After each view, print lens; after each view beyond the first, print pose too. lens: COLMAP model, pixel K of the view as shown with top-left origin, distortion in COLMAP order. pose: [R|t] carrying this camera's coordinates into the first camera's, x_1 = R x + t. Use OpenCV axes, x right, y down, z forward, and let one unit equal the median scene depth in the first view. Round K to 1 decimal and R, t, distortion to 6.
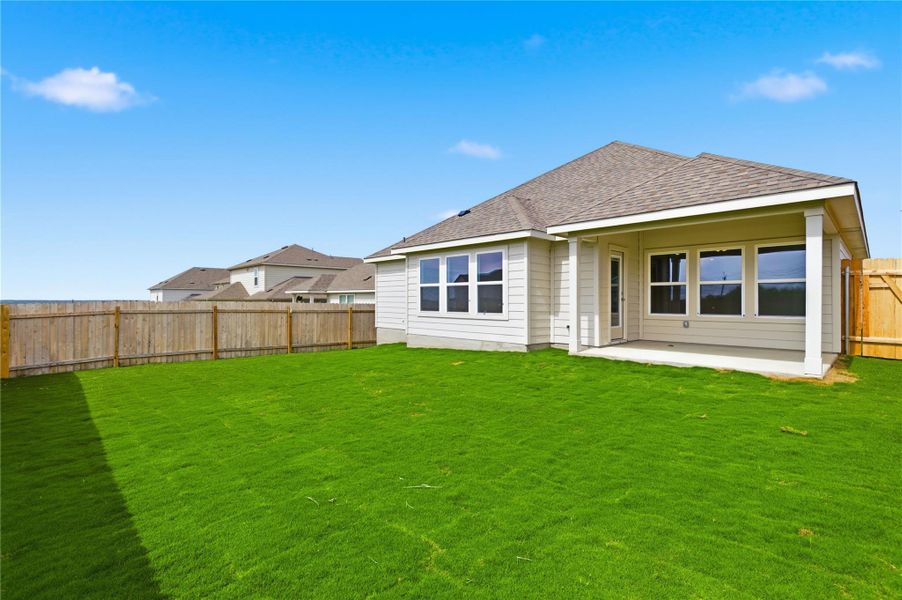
lens RADIAL K [[412.7, 0, 453.6], [0, 412.7, 301.6], [0, 0, 1]] dist [-0.001885, -0.000226]
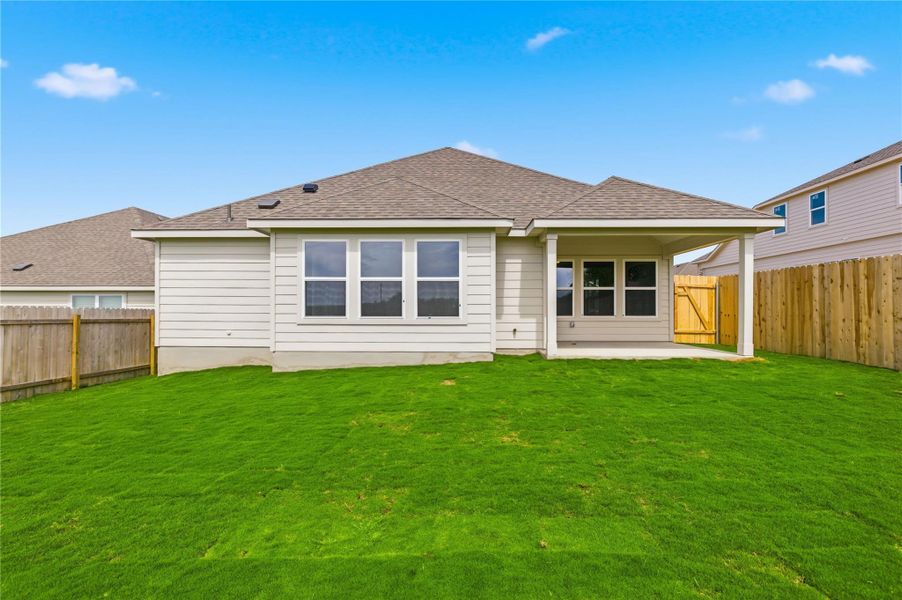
lens RADIAL K [[412.7, 0, 453.6], [0, 412.7, 301.6], [0, 0, 1]] dist [-0.001885, -0.000226]
pose [[0.706913, 0.009561, 0.707236, -0.408047], [-0.000258, 0.999912, -0.013259, 0.007405], [-0.707301, 0.009191, 0.706853, 0.363406]]
